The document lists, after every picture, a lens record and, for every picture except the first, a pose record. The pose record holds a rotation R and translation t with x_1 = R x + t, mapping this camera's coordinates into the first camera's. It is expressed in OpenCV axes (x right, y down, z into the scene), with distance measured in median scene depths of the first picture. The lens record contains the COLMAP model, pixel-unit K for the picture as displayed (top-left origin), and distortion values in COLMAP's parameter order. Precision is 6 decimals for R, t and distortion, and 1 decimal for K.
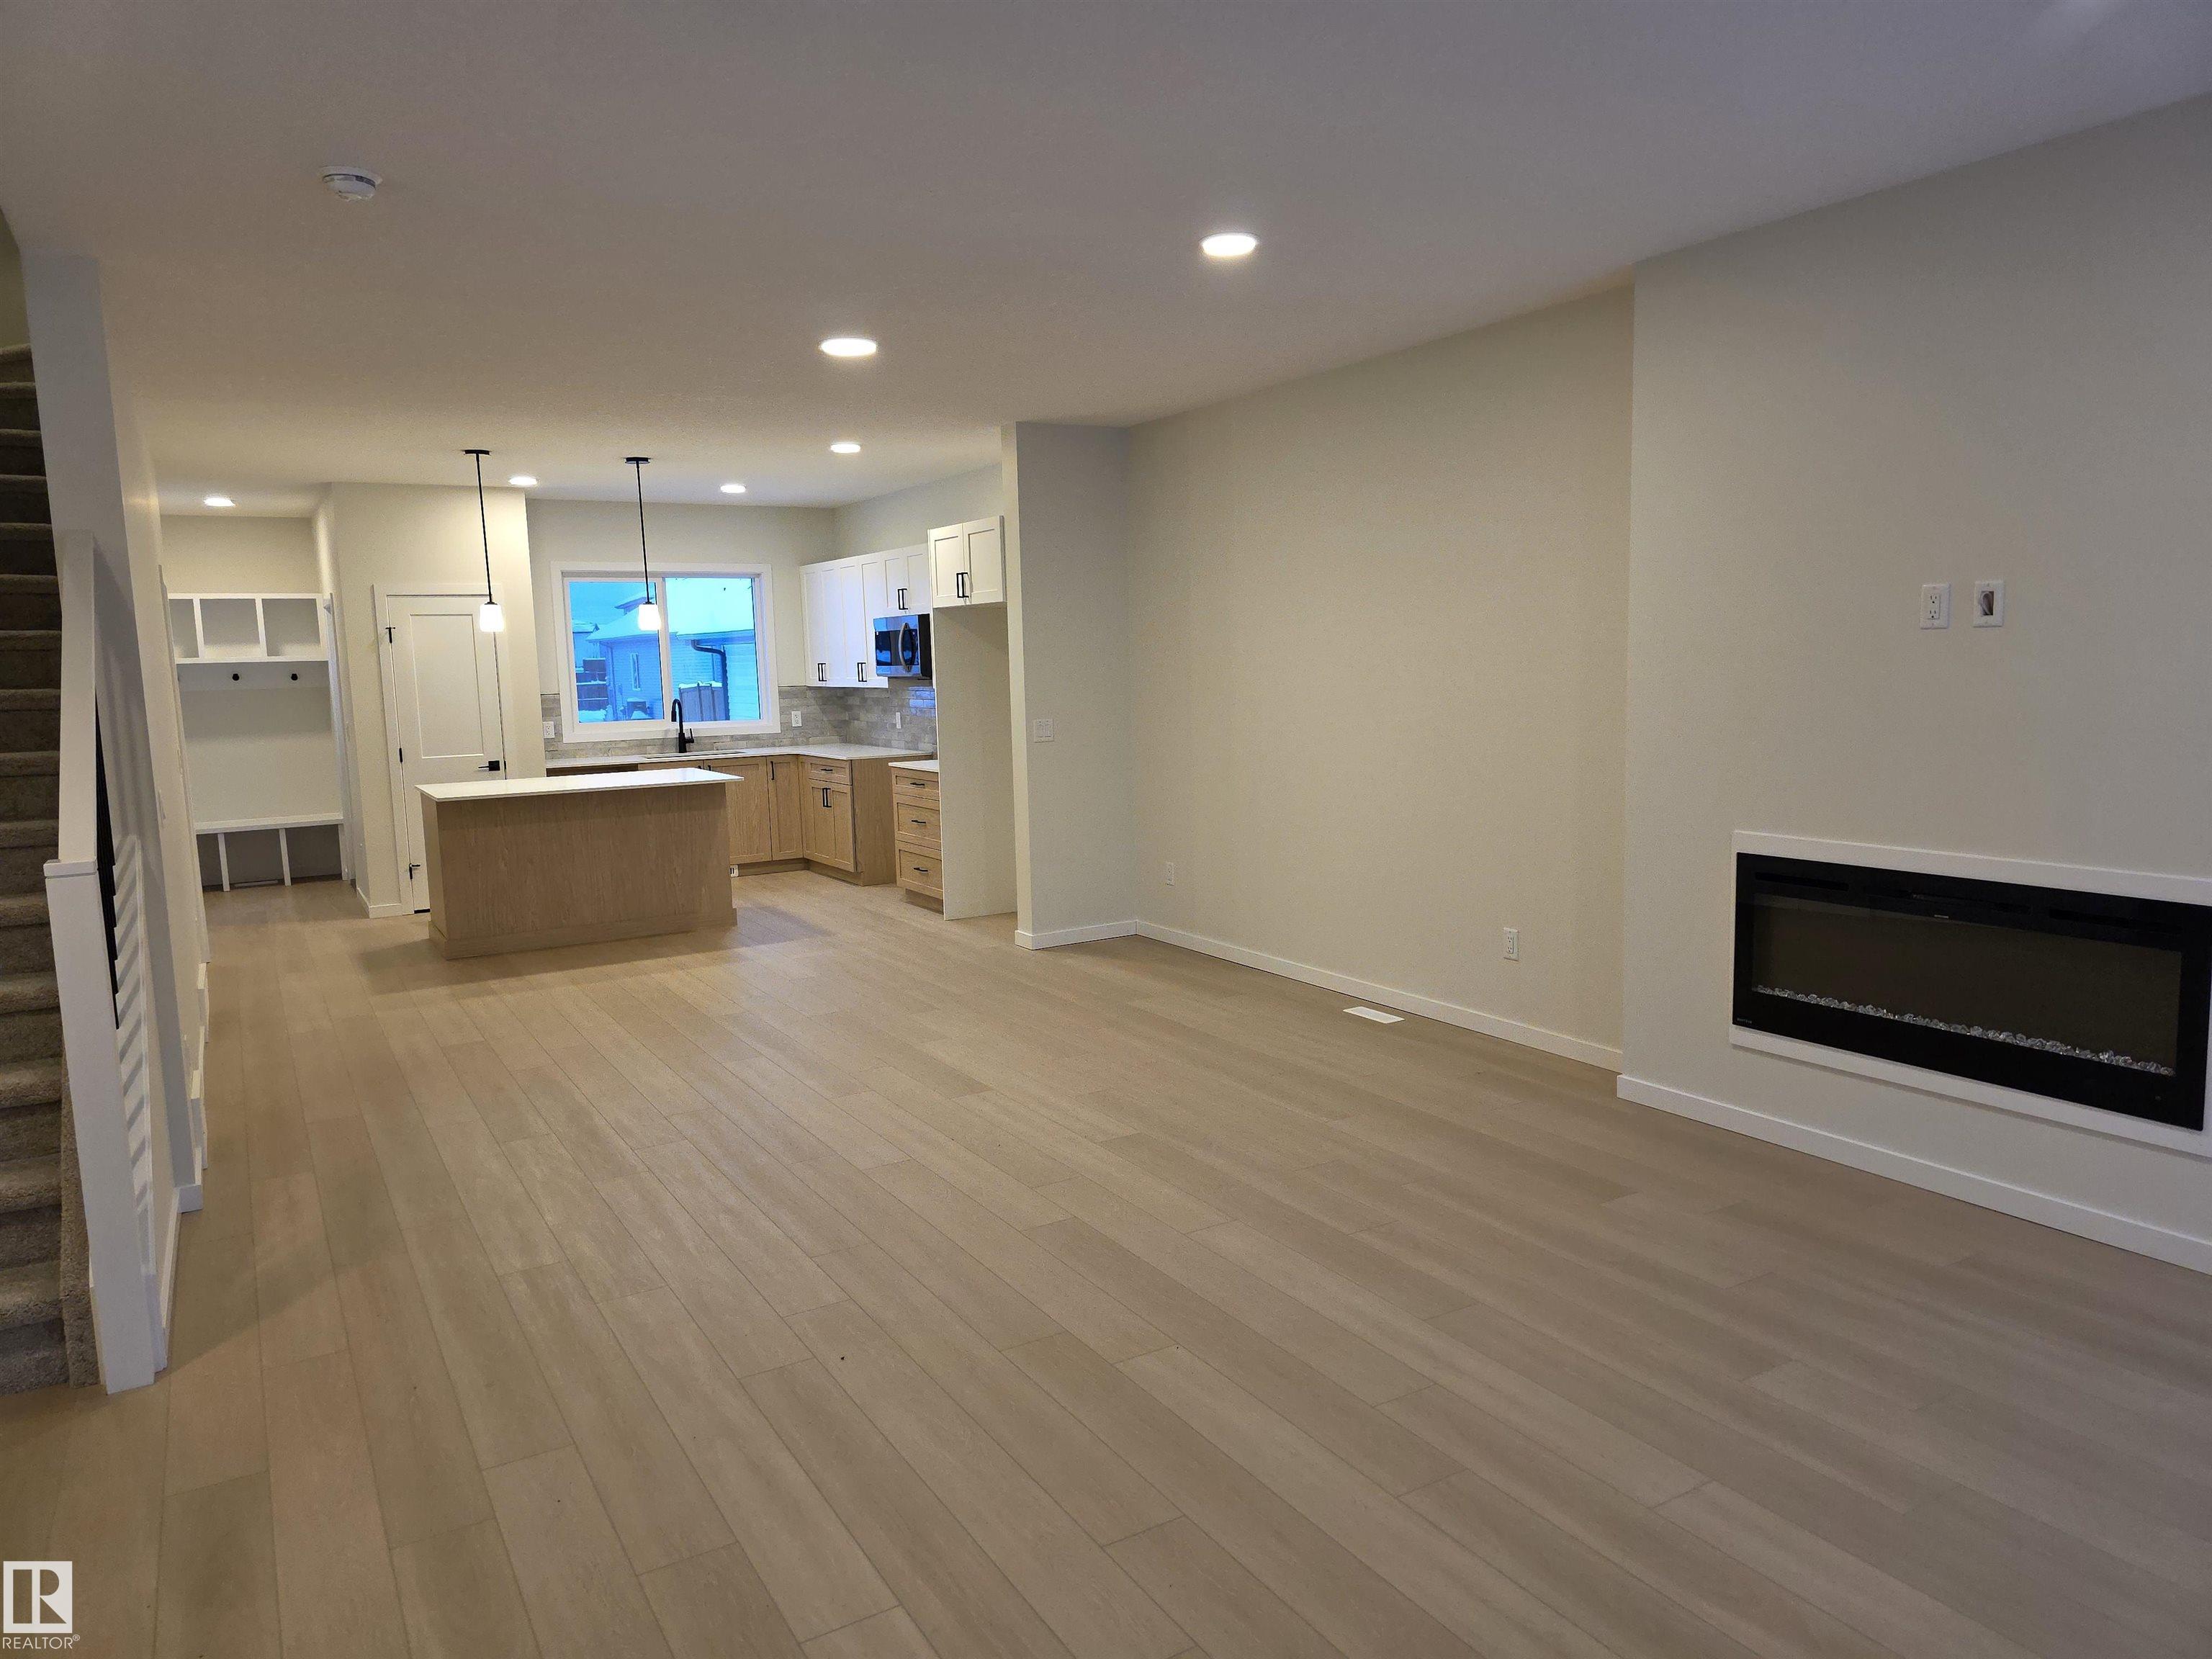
lens RADIAL K [[1481.1, 0, 1117.7], [0, 1481.1, 824.2], [0, 0, 1]] dist [0.076865, -0.070838]
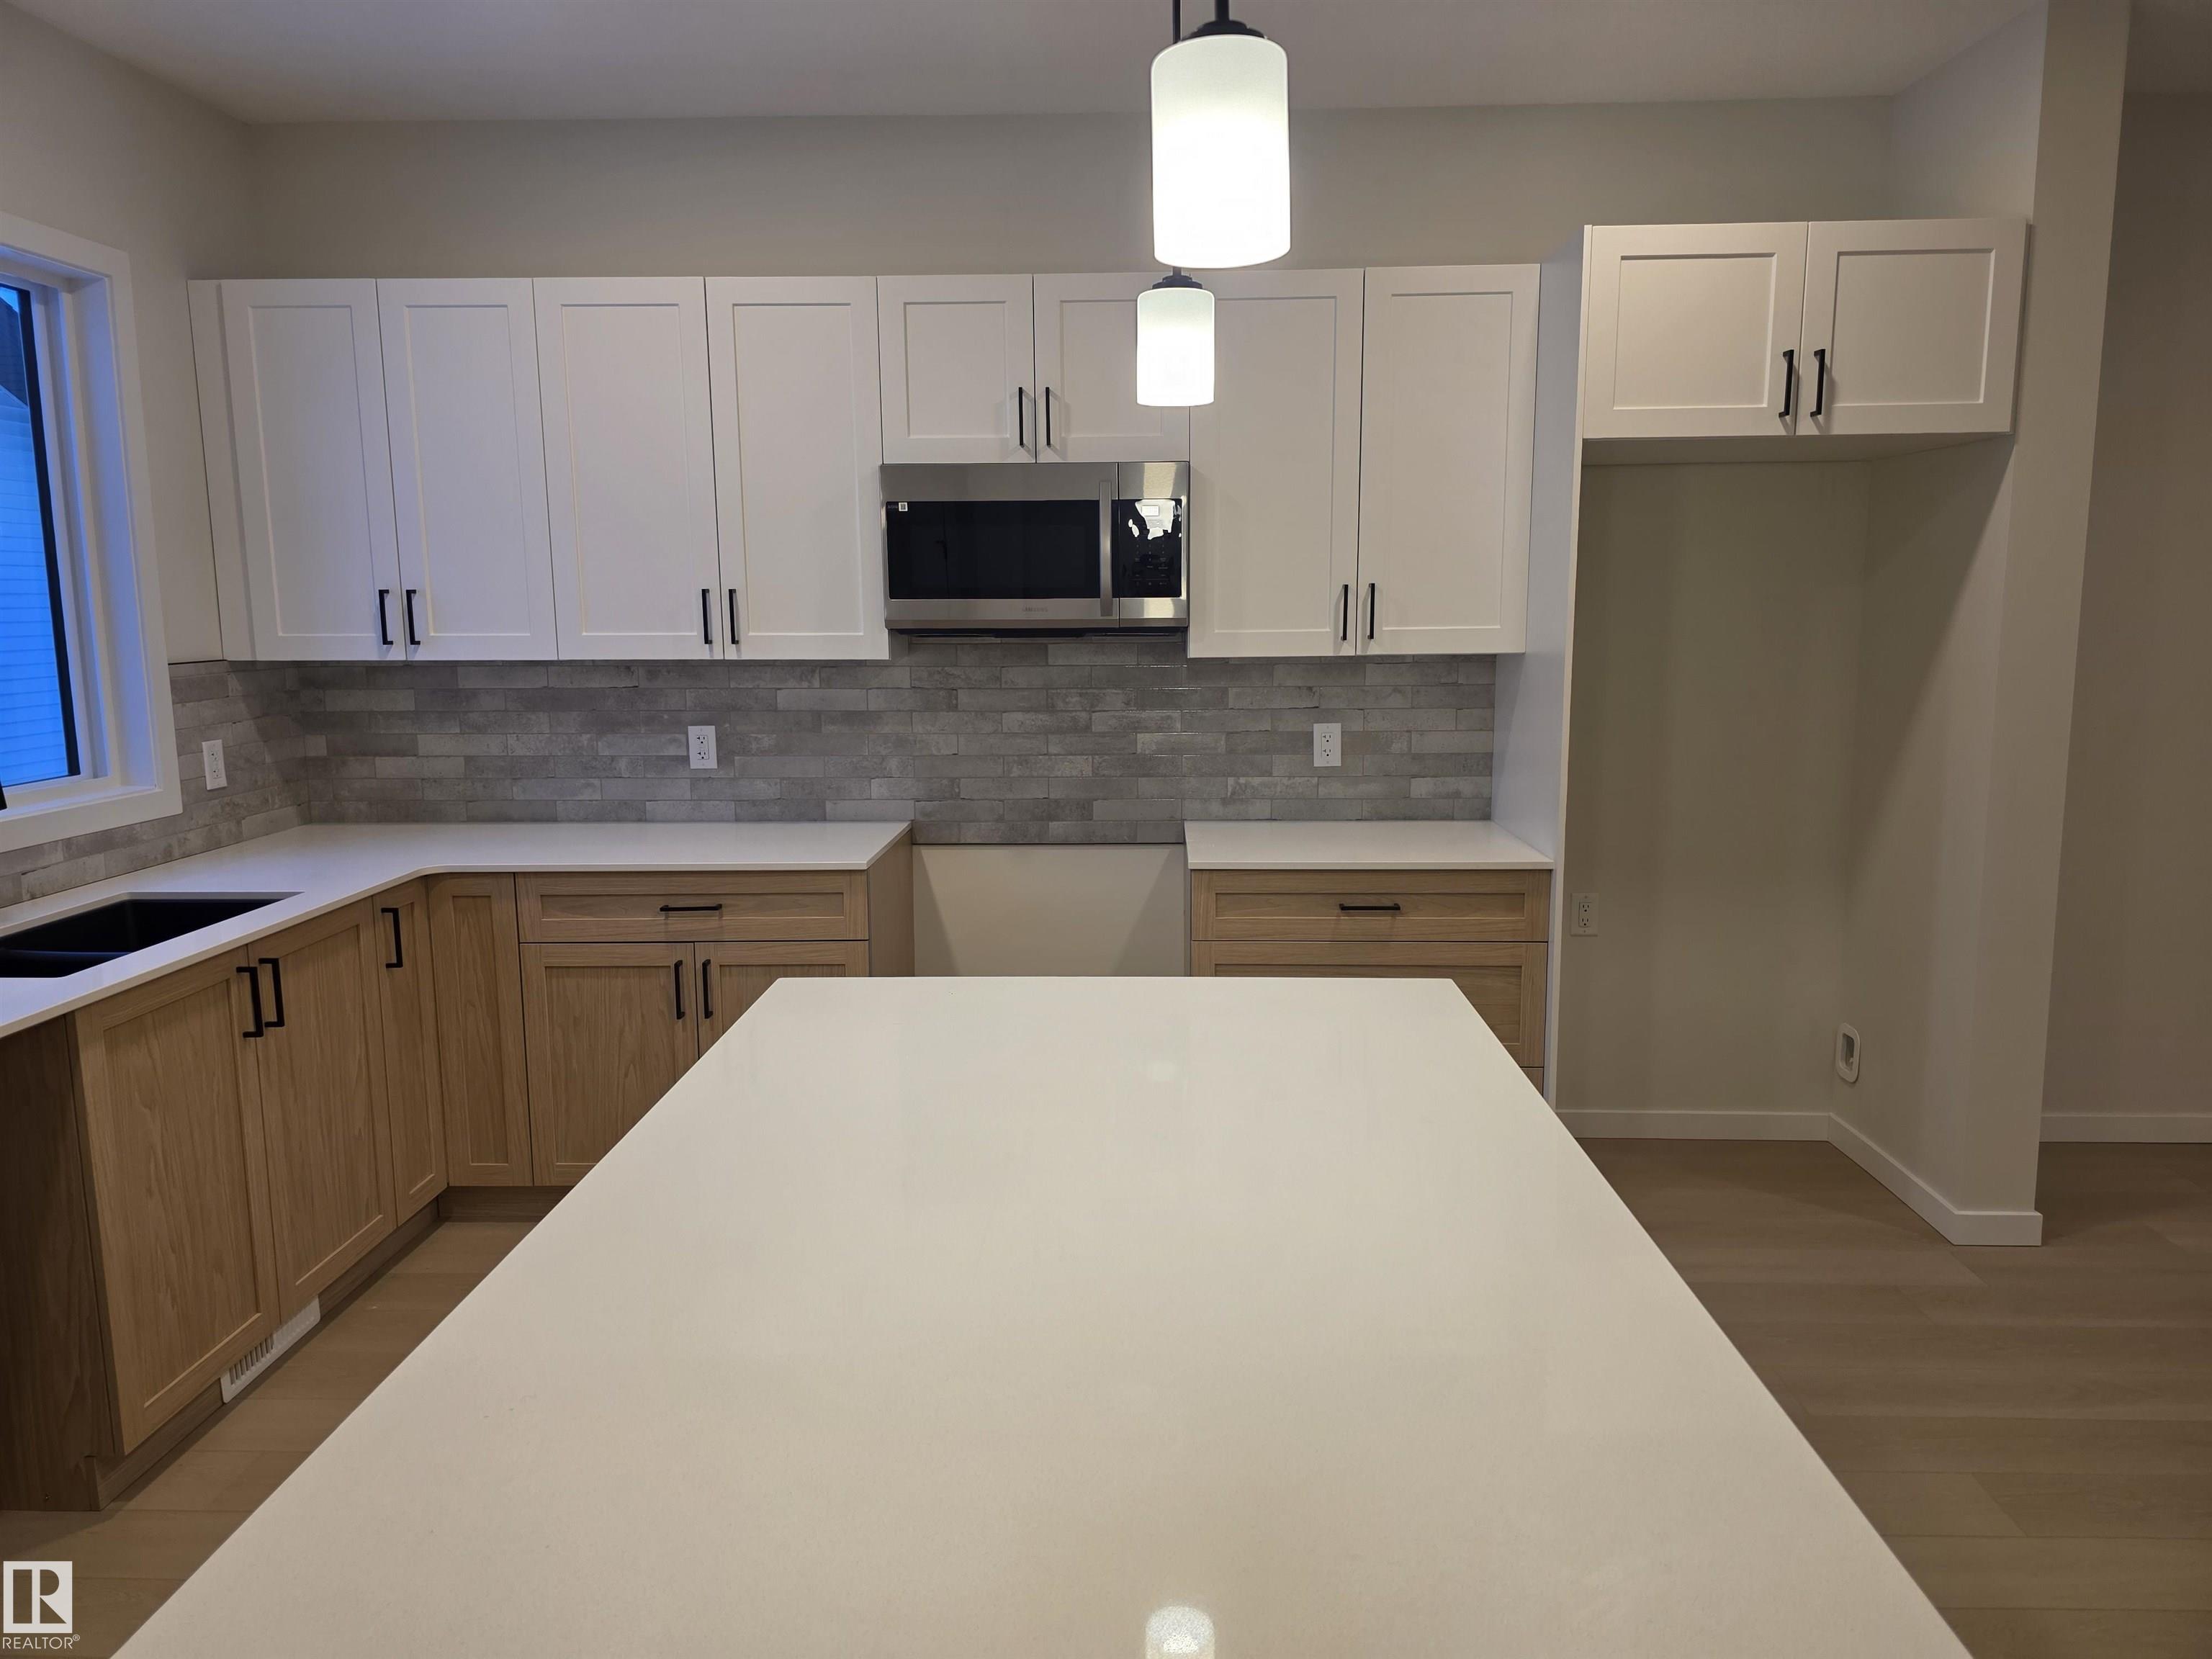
lens RADIAL K [[1481.1, 0, 1123.9], [0, 1481.1, 811.0], [0, 0, 1]] dist [0.076865, -0.070838]
pose [[0.532290, -0.098261, 0.840840, -0.412137], [0.088529, 0.994256, 0.060147, -0.067830], [-0.841921, 0.042423, 0.537931, 0.715167]]
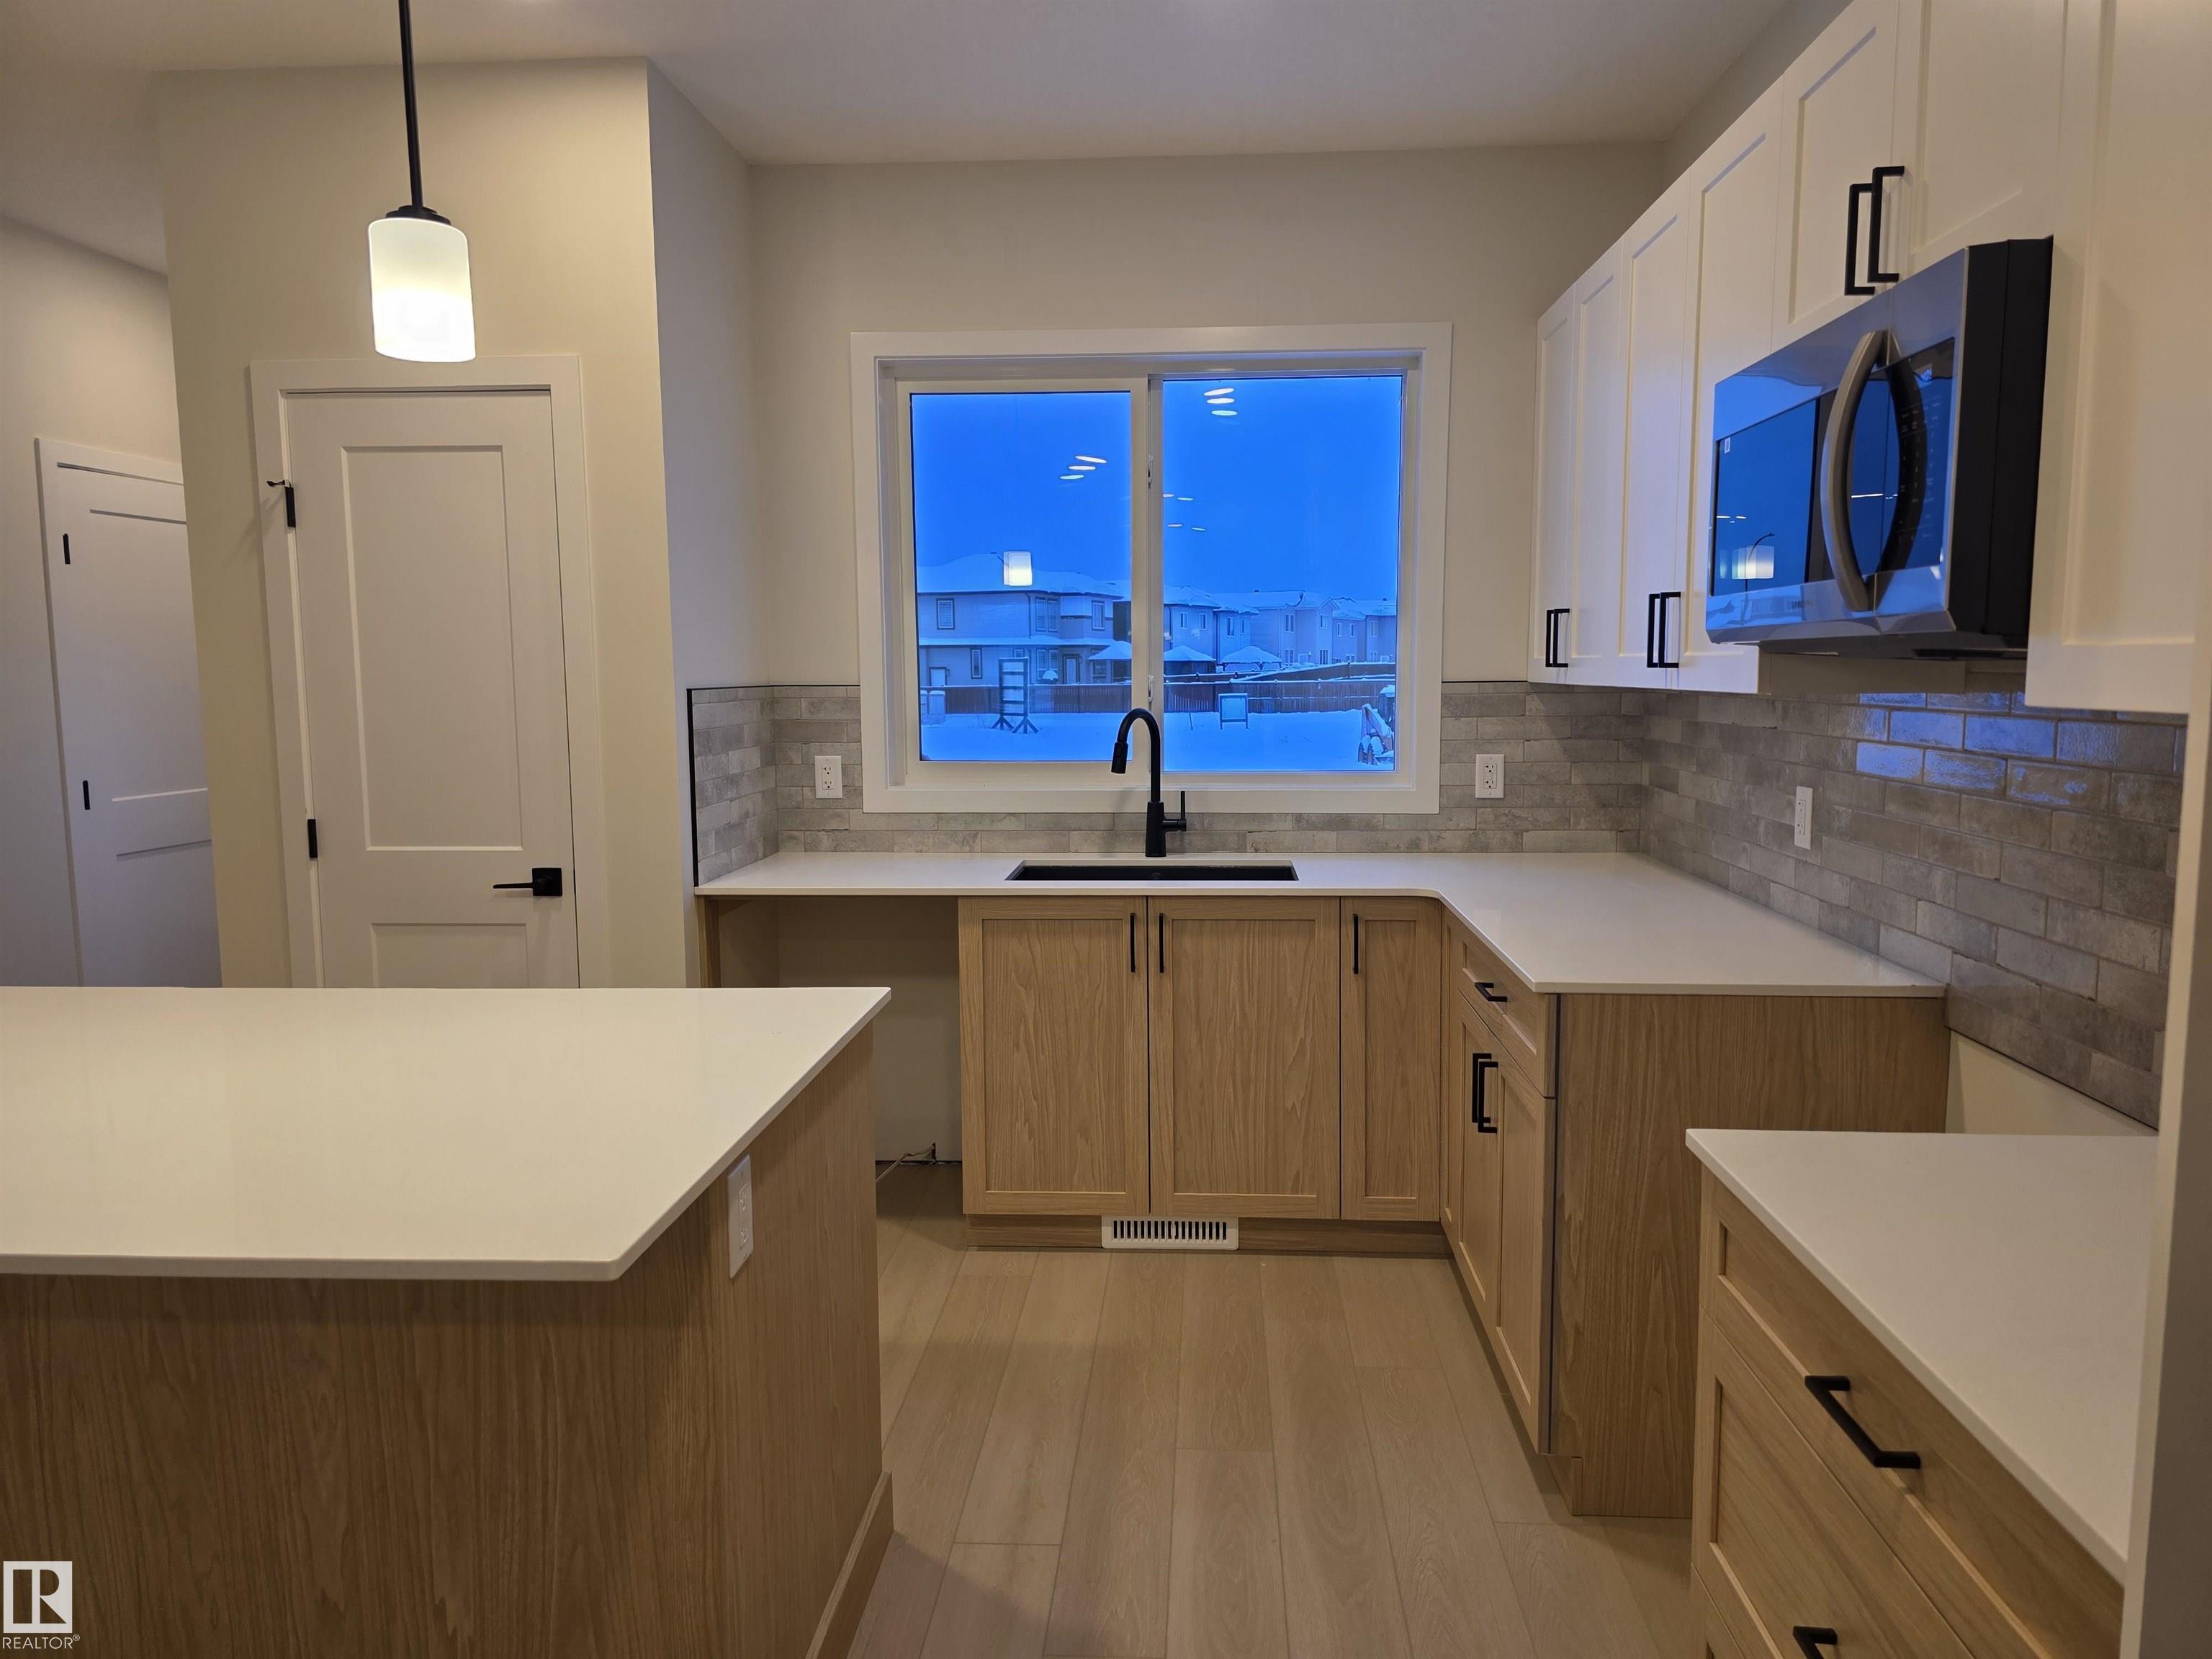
lens RADIAL K [[1481.1, 0, 1128.0], [0, 1481.1, 827.2], [0, 0, 1]] dist [0.076865, -0.070838]
pose [[0.828337, 0.083516, -0.553970, -0.100211], [-0.080620, 0.996304, 0.029653, -0.067066], [0.554399, 0.020099, 0.832009, 0.716466]]
